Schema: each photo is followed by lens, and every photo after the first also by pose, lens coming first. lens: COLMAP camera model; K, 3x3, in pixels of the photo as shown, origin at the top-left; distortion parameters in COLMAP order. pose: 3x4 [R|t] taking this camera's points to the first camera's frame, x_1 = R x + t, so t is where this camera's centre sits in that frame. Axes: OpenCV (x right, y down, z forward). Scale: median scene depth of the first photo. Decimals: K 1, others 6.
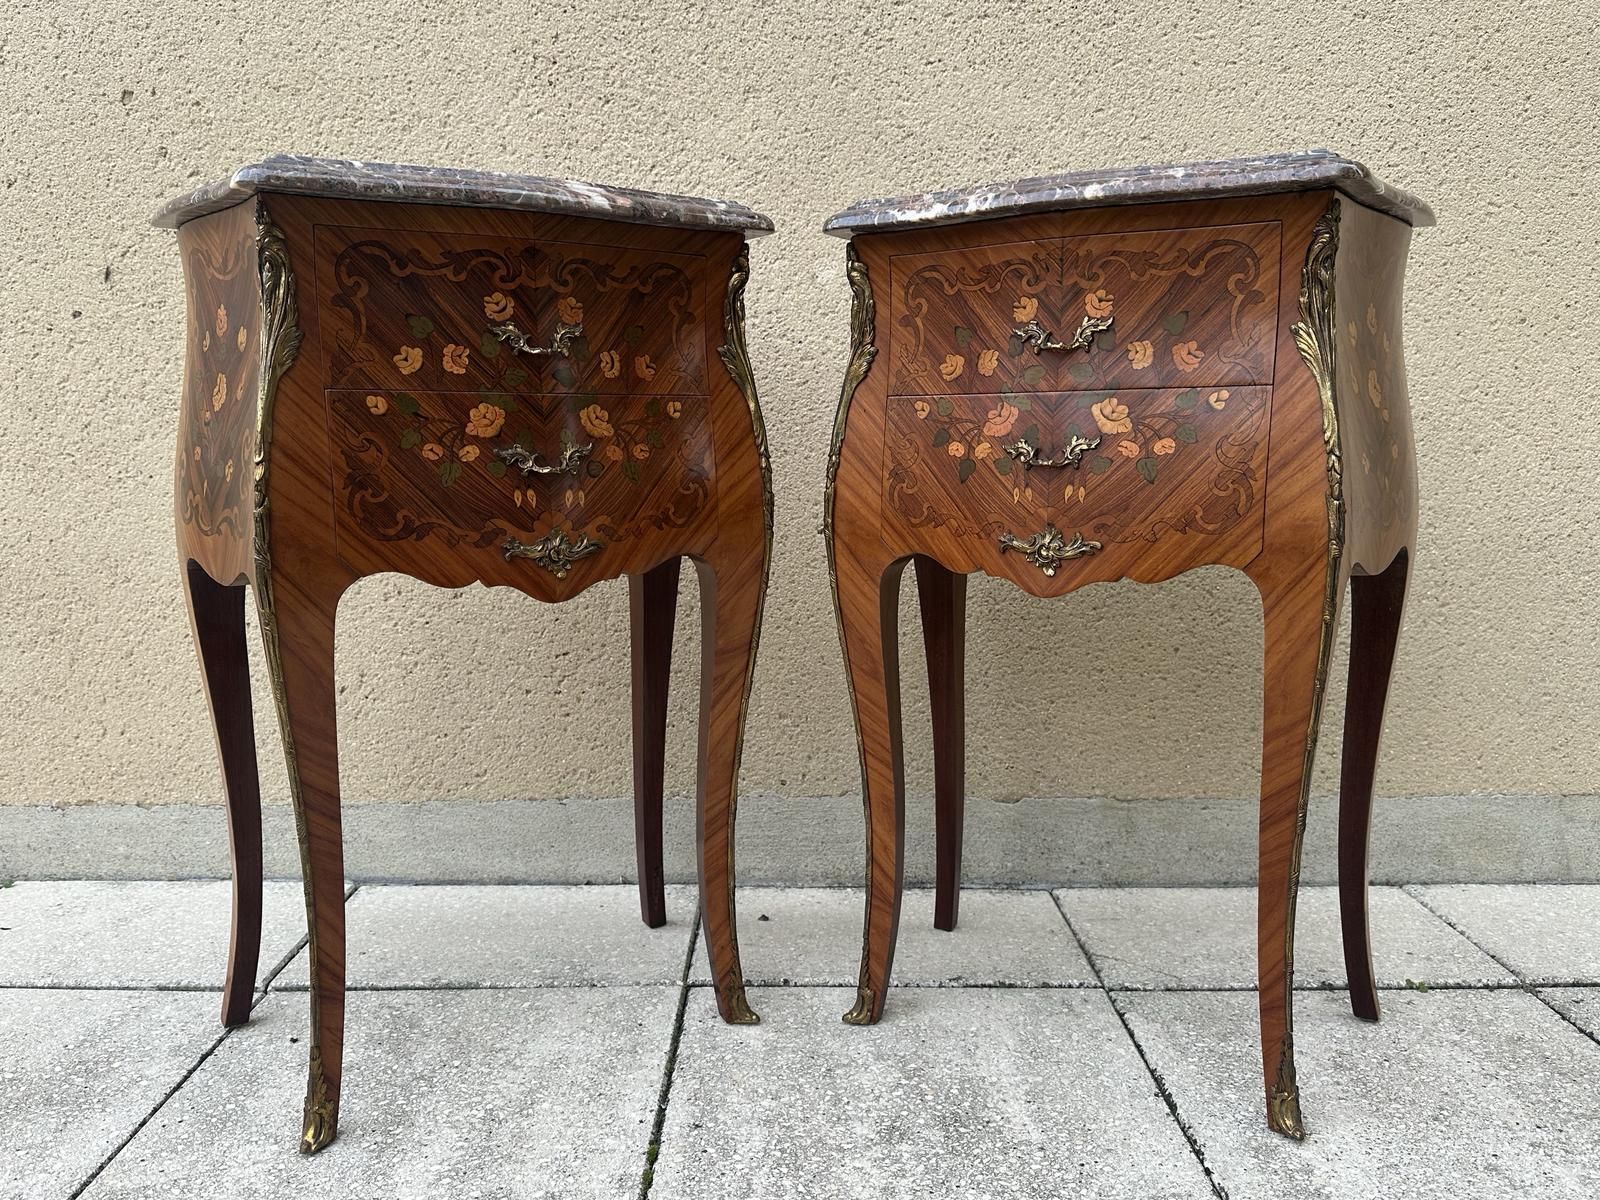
lens RADIAL K [[1269.6, 0, 802.0], [0, 1269.6, 596.7], [0, 0, 1]] dist [0.045691, -0.075066]
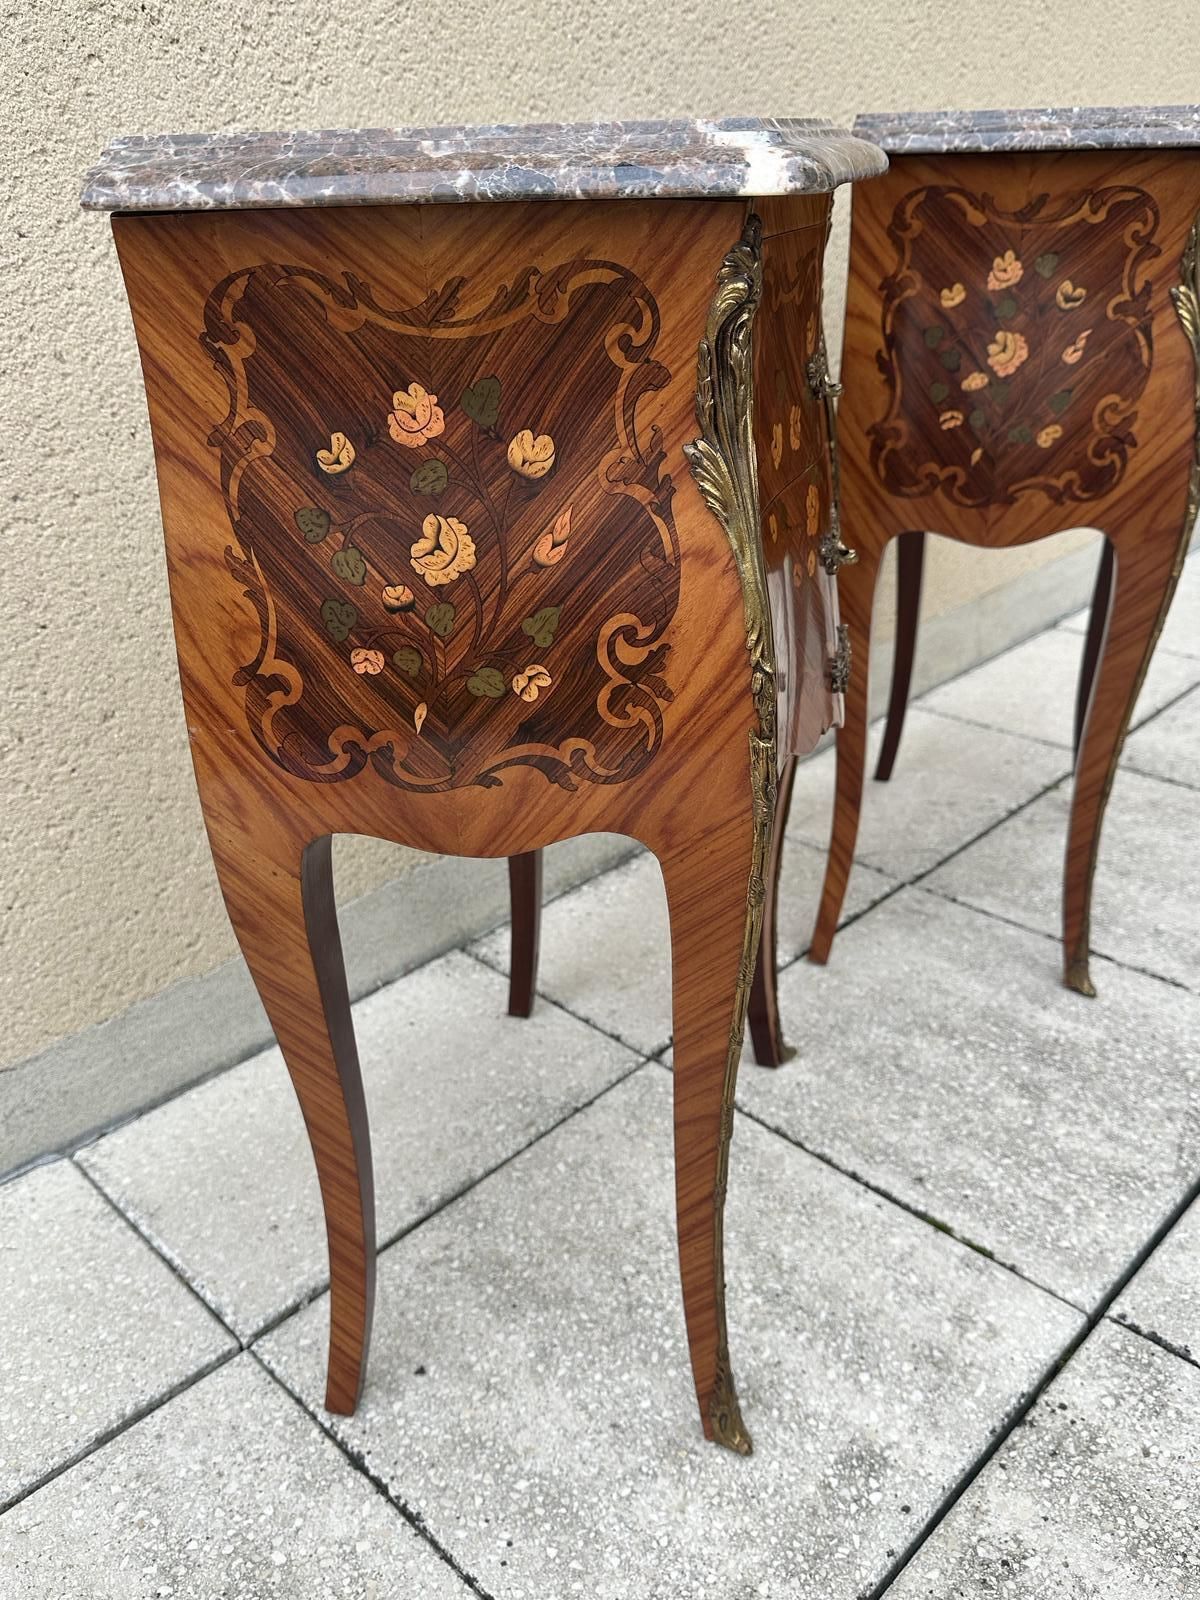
lens RADIAL K [[1275.4, 0, 600.0], [0, 1275.4, 800.0], [0, 0, 1]] dist [0.055932, -0.117925]
pose [[0.708695, -0.345154, 0.615322, -0.558734], [0.133987, 0.922131, 0.362934, -0.181849], [-0.692675, -0.174764, 0.699756, 0.385146]]
